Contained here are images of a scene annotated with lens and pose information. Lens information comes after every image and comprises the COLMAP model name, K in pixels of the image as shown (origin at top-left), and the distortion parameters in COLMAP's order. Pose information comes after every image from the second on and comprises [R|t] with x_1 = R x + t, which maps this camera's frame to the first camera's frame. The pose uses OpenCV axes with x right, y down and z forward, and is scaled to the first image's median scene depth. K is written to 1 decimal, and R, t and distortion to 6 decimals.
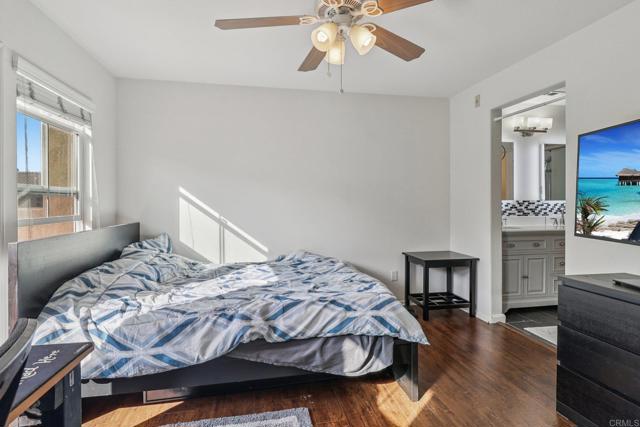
lens RADIAL K [[329.9, 0, 320.5], [0, 329.9, 207.6], [0, 0, 1]] dist [-0.004787, -0.002880]
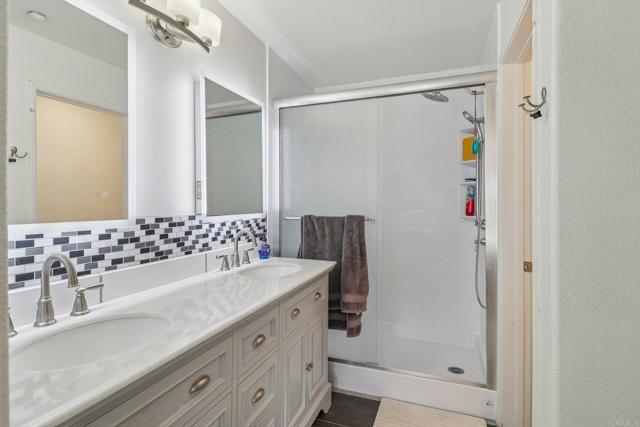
lens RADIAL K [[329.9, 0, 319.6], [0, 329.9, 208.9], [0, 0, 1]] dist [-0.004787, -0.002880]
pose [[0.527029, -0.002515, 0.849844, 0.403671], [0.004191, 0.999991, 0.000361, -0.030521], [-0.849837, 0.003371, 0.527035, 0.657792]]
